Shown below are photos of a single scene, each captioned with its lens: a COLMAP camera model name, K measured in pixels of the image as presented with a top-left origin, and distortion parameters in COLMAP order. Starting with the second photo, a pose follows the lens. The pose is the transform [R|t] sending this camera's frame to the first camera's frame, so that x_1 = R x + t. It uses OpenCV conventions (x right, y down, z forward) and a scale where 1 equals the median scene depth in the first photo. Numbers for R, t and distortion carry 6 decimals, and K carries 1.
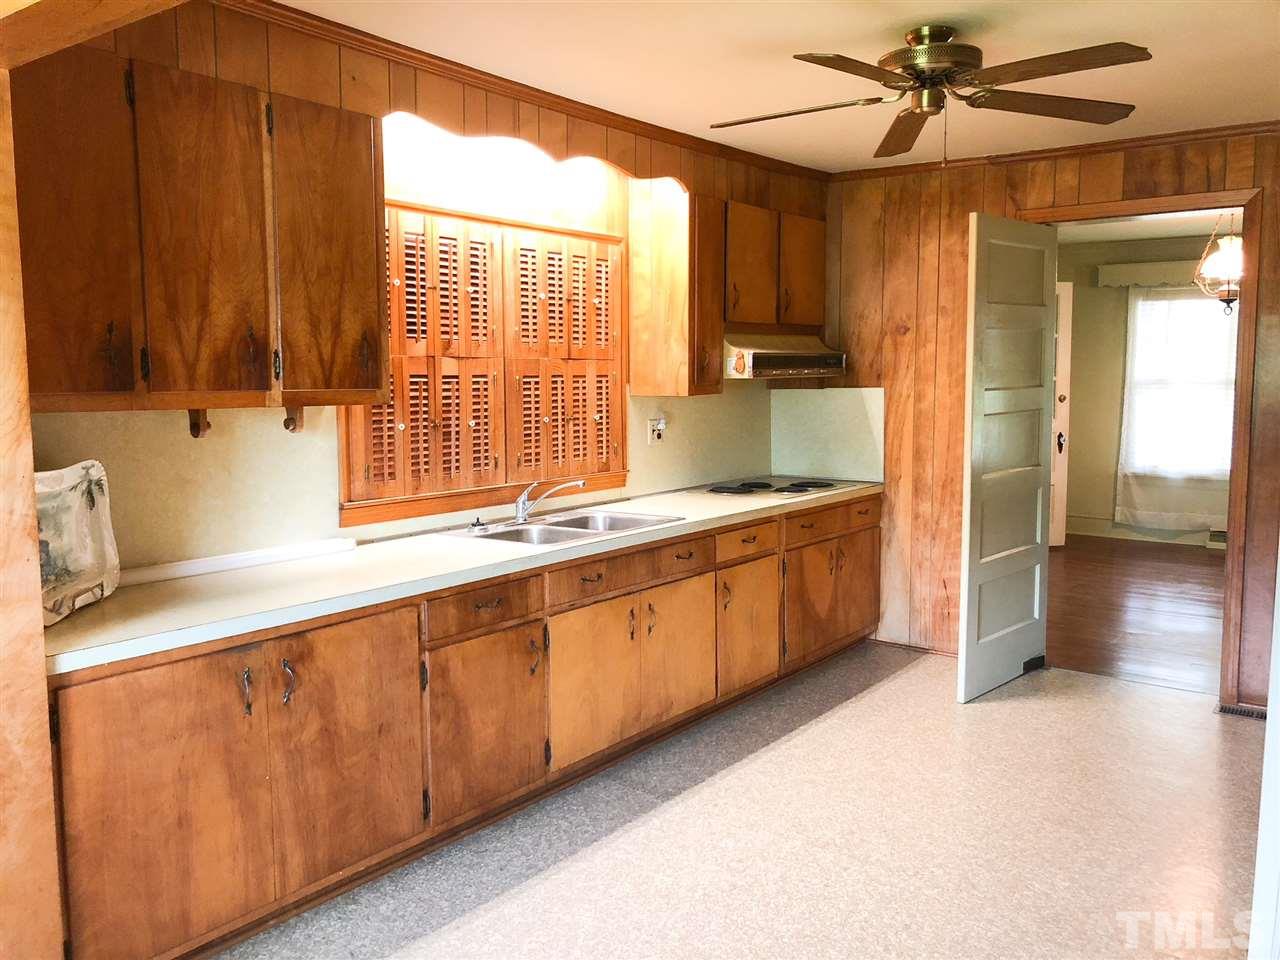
lens RADIAL K [[1075.8, 0, 631.1], [0, 1075.8, 470.0], [0, 0, 1]] dist [0.028604, 0.005251]
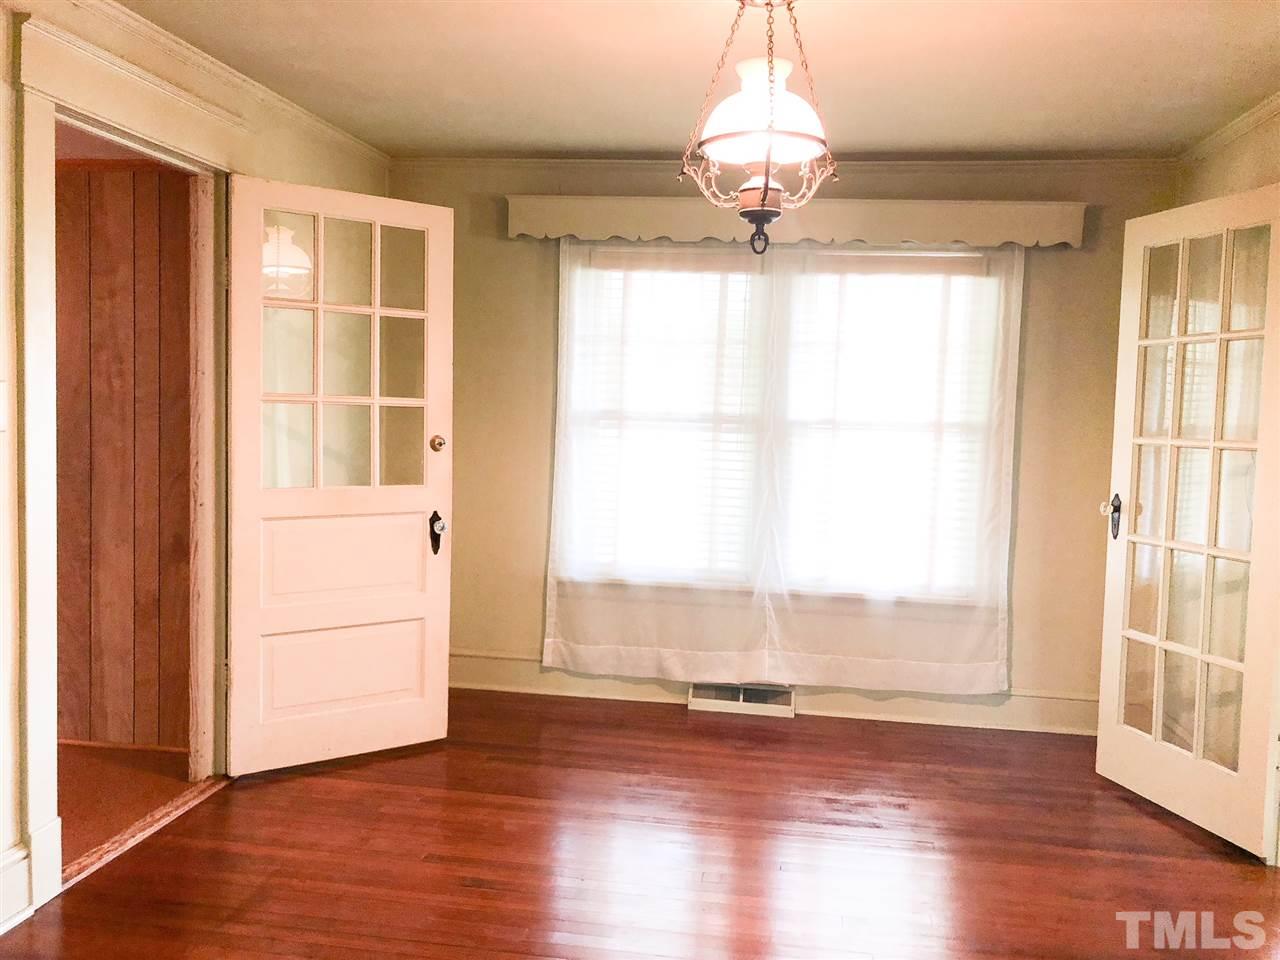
lens RADIAL K [[1075.8, 0, 641.4], [0, 1075.8, 477.8], [0, 0, 1]] dist [0.028604, 0.005251]
pose [[0.884199, 0.000989, 0.467109, 0.311288], [0.012981, 0.999560, -0.026687, -0.044339], [-0.466929, 0.029660, 0.883797, 0.647789]]
